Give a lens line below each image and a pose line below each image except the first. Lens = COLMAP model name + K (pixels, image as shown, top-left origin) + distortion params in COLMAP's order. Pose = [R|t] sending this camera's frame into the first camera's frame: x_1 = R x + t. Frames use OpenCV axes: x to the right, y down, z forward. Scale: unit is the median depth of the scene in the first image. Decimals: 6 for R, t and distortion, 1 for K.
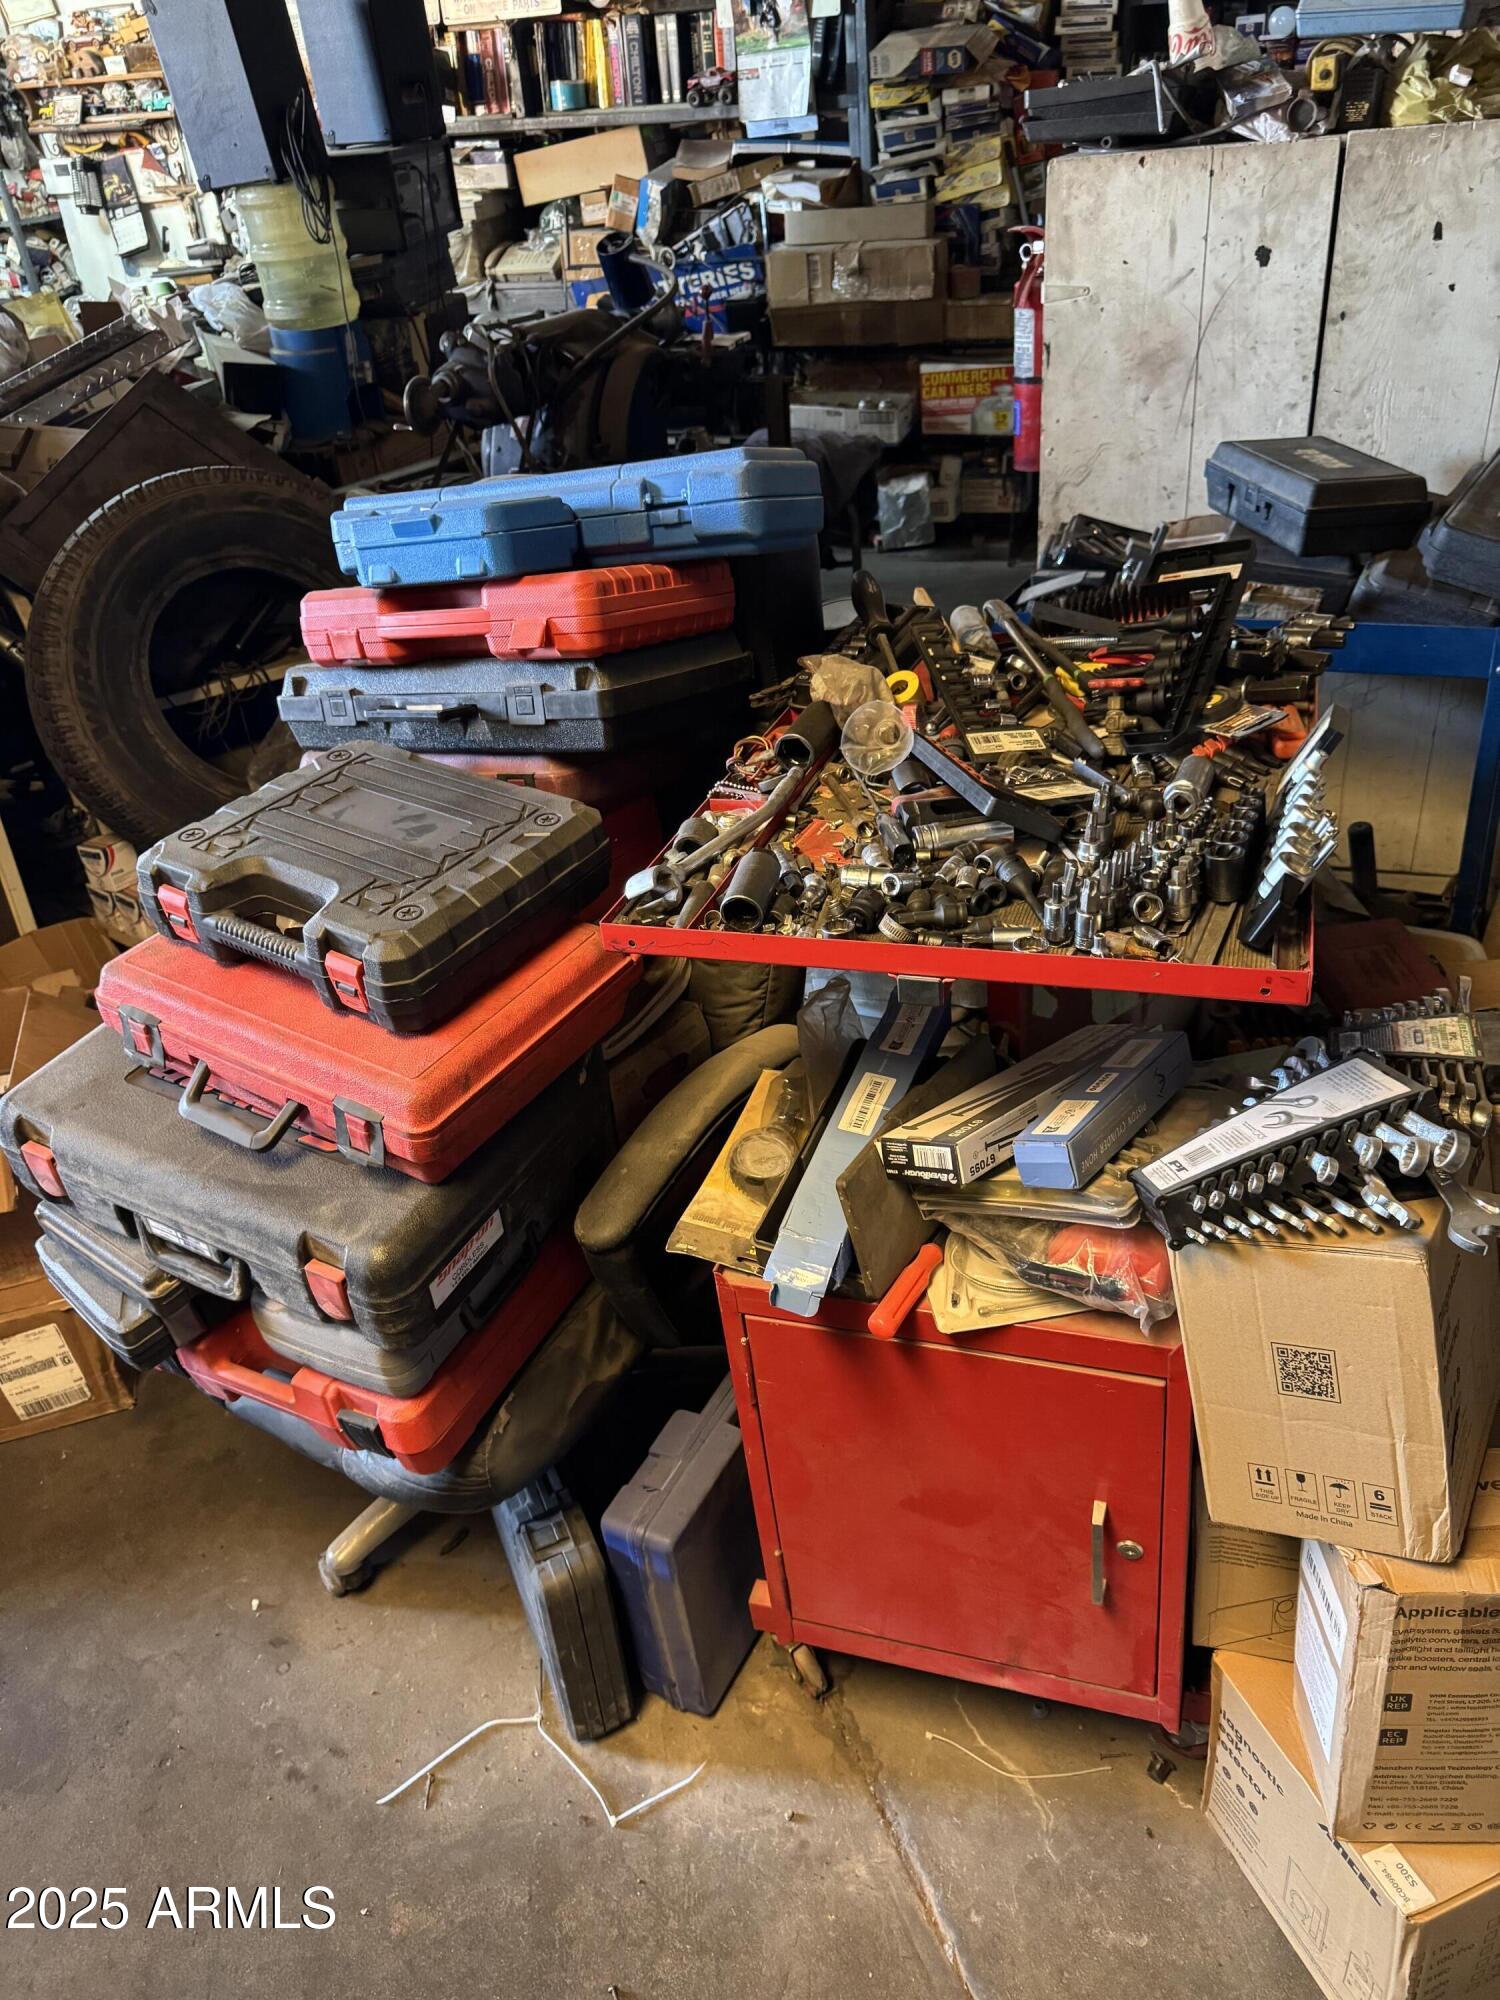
lens RADIAL K [[1415.2, 0, 750.0], [0, 1415.2, 1000.0], [0, 0, 1]] dist [0.040905, -0.039091]
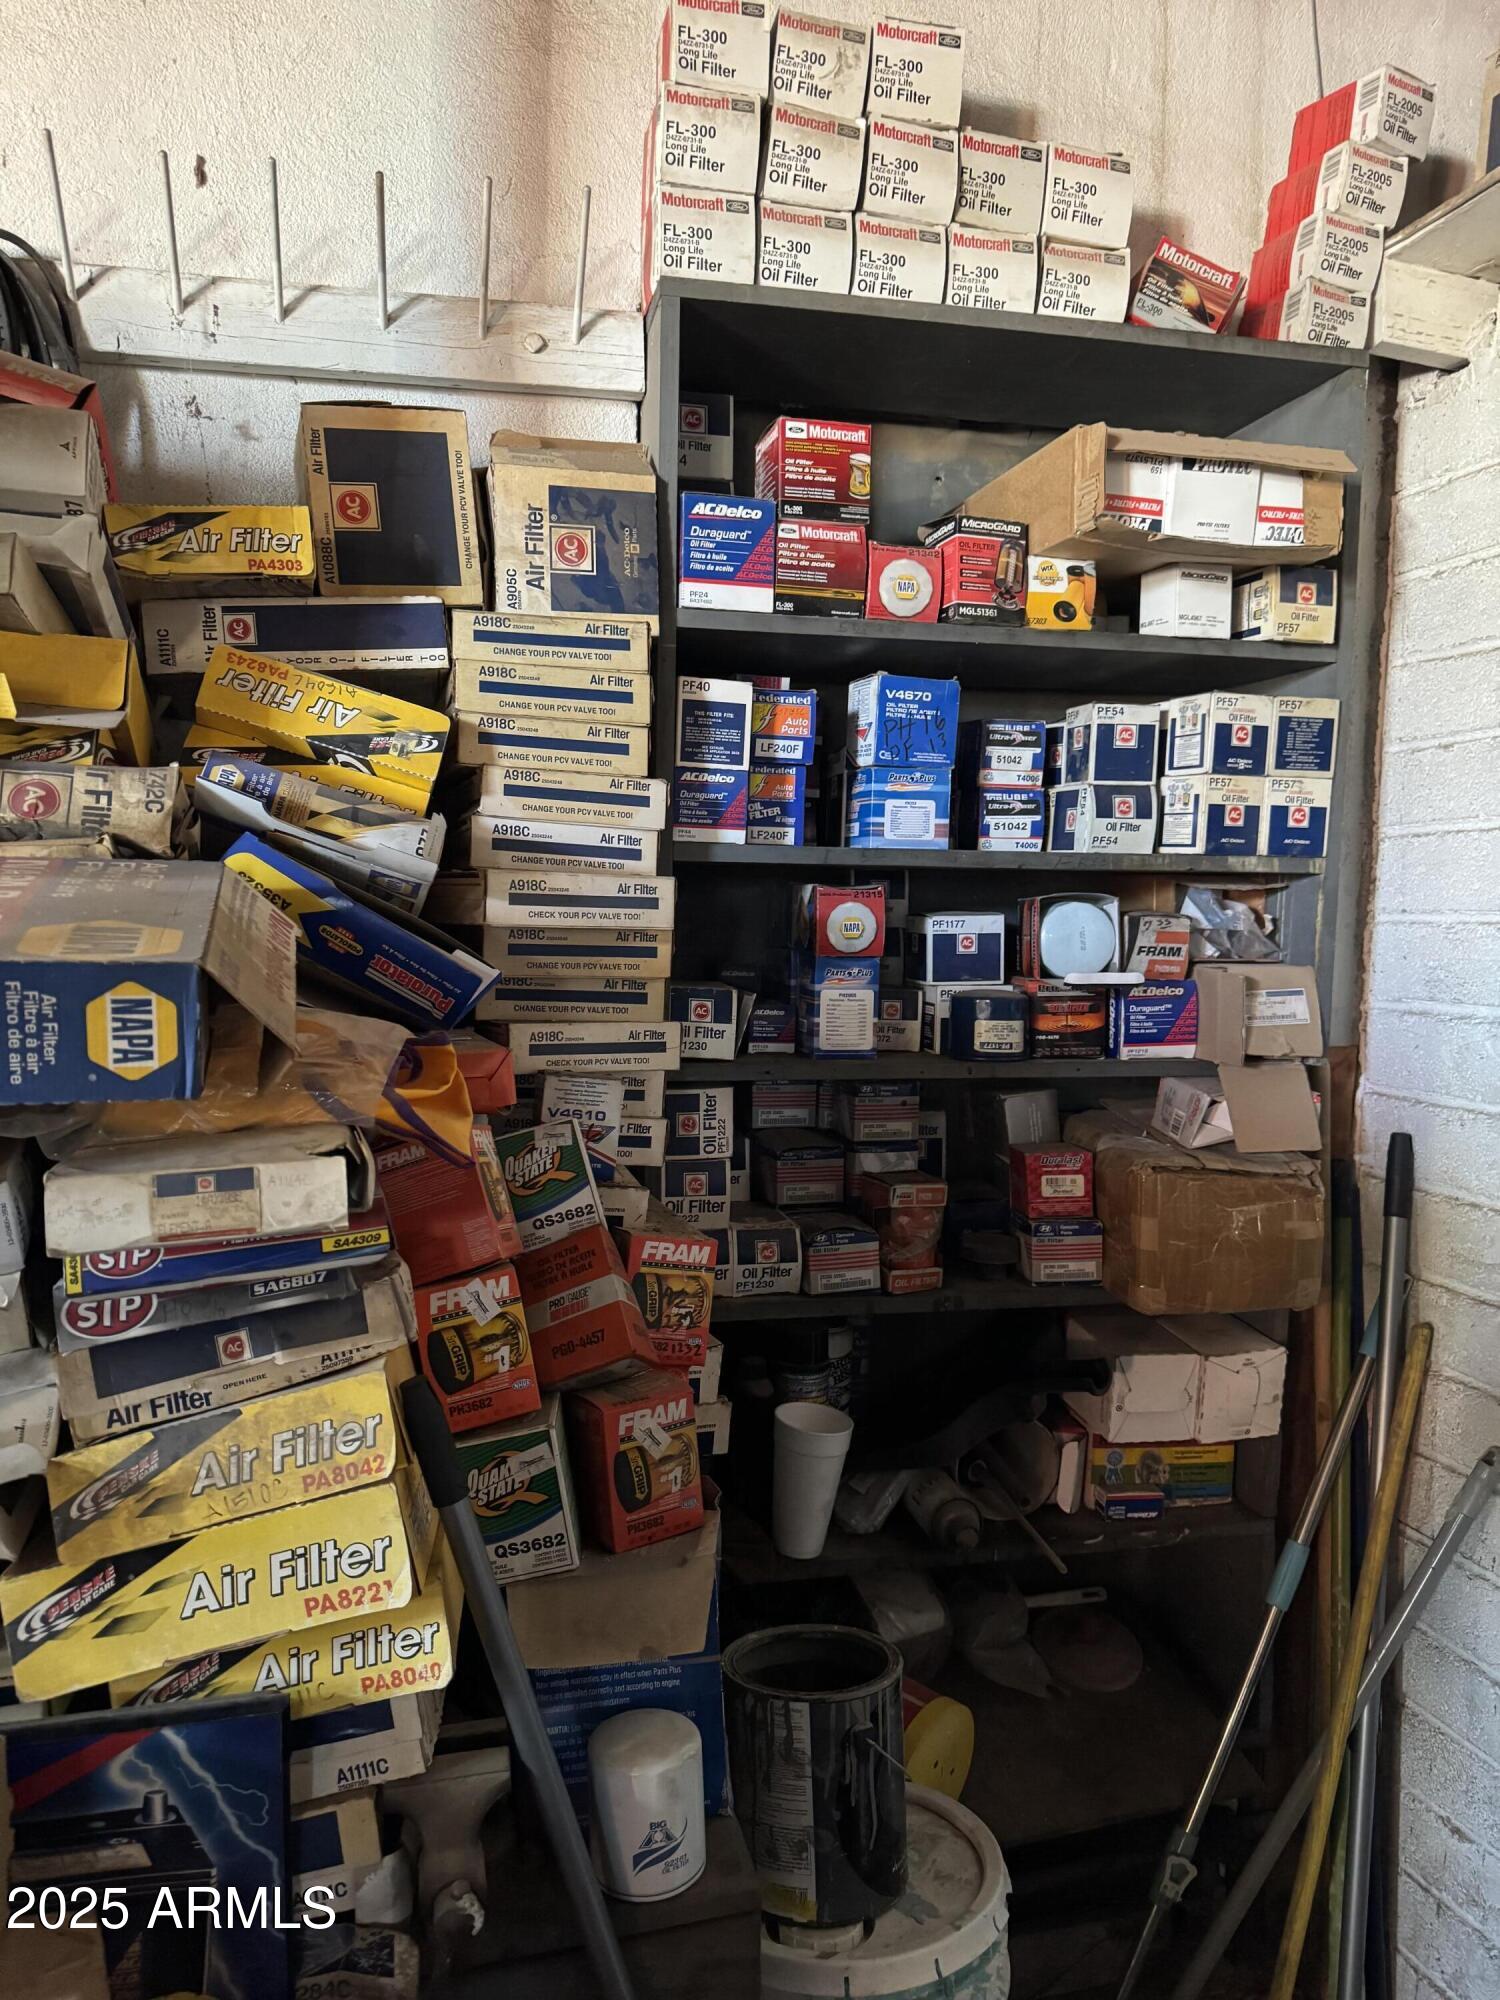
lens RADIAL K [[1415.2, 0, 750.0], [0, 1415.2, 1000.0], [0, 0, 1]] dist [0.040905, -0.039091]
pose [[0.789194, 0.040284, 0.612822, 0.094488], [0.265404, 0.877487, -0.399471, -0.551331], [-0.553835, 0.477905, 0.681816, 0.809932]]
